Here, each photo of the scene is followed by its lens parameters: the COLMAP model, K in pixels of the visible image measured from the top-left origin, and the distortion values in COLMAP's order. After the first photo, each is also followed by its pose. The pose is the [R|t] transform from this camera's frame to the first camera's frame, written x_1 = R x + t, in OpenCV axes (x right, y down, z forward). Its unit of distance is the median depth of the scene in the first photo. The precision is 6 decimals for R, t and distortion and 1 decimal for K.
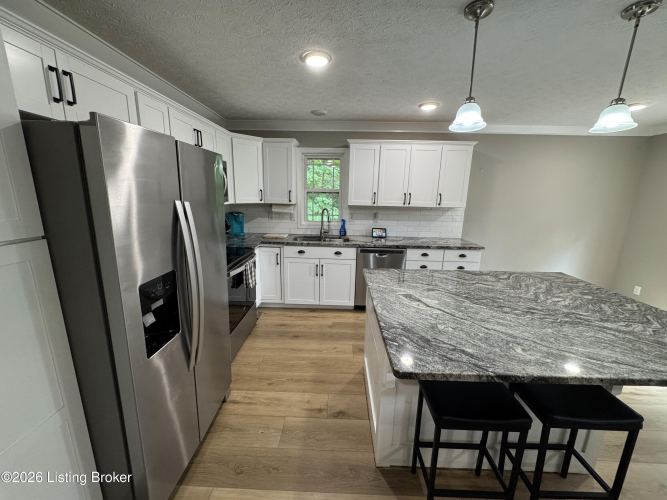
lens RADIAL K [[265.0, 0, 332.3], [0, 265.0, 249.7], [0, 0, 1]] dist [-0.002763, 0.000036]
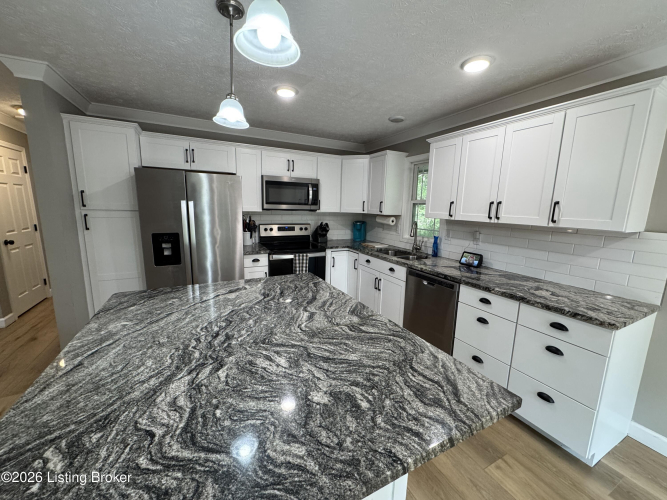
lens RADIAL K [[265.0, 0, 333.3], [0, 265.0, 249.5], [0, 0, 1]] dist [-0.002763, 0.000036]
pose [[0.481055, 0.137072, -0.865909, 1.058801], [-0.203653, 0.978155, 0.041701, -0.077207], [0.852708, 0.156285, 0.498461, 0.589972]]
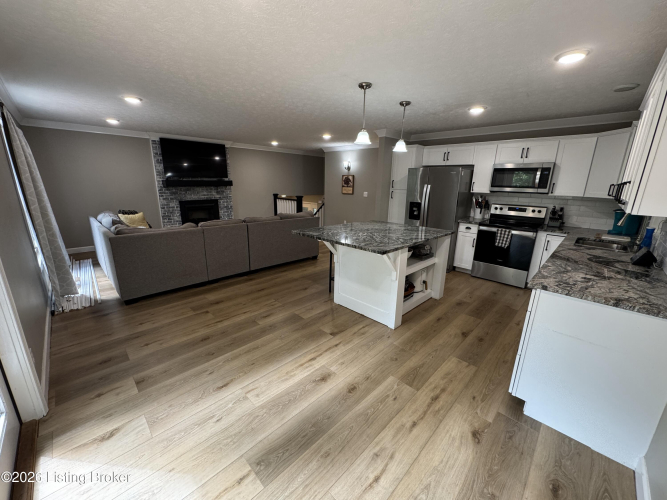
lens RADIAL K [[265.0, 0, 332.4], [0, 265.0, 249.4], [0, 0, 1]] dist [-0.002763, 0.000036]
pose [[-0.684497, 0.146138, -0.714218, 1.795447], [-0.191417, 0.909299, 0.369506, -0.275368], [0.703437, 0.389639, -0.594439, 1.522109]]
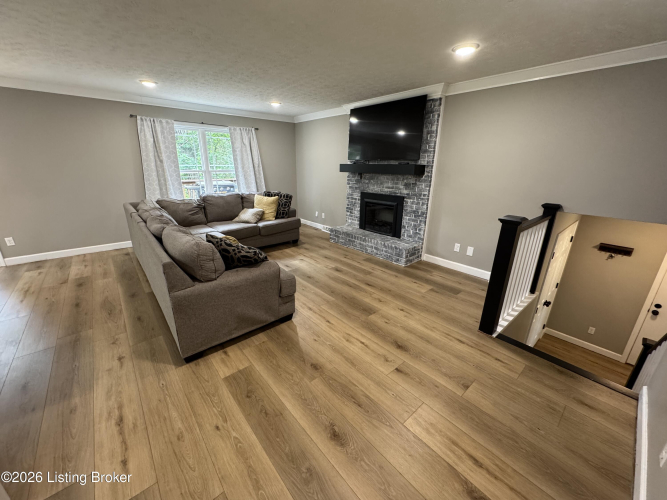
lens RADIAL K [[265.0, 0, 332.1], [0, 265.0, 250.0], [0, 0, 1]] dist [-0.002763, 0.000036]
pose [[-0.674082, -0.263349, 0.690117, -0.780102], [0.128560, 0.878199, 0.460694, 0.020127], [-0.727383, 0.399267, -0.558122, -0.038689]]
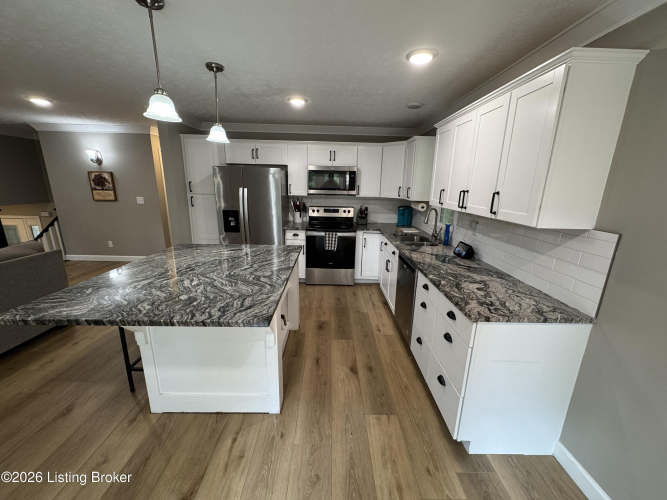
lens RADIAL K [[265.0, 0, 333.2], [0, 265.0, 249.8], [0, 0, 1]] dist [-0.002763, 0.000036]
pose [[0.040407, 0.223500, -0.973866, 1.440598], [-0.235616, 0.949307, 0.208088, -0.221165], [0.971006, 0.221050, 0.091019, 1.084029]]
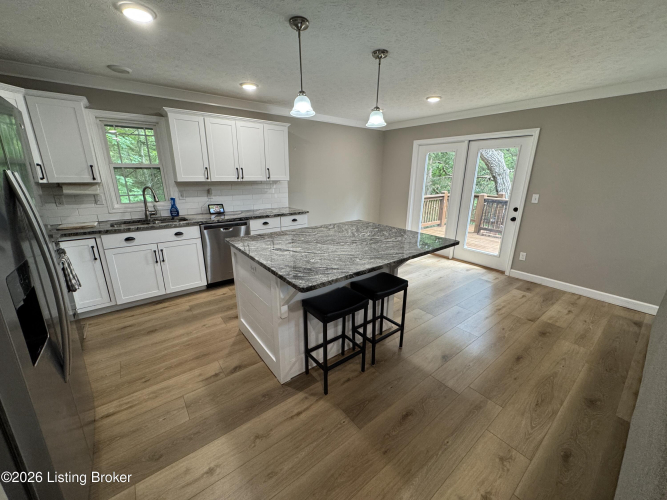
lens RADIAL K [[265.0, 0, 333.0], [0, 265.0, 249.7], [0, 0, 1]] dist [-0.002763, 0.000036]
pose [[0.771952, -0.189703, 0.606714, -0.208381], [0.143117, 0.981795, 0.124887, 0.044930], [-0.619360, -0.009576, 0.785048, -0.102622]]
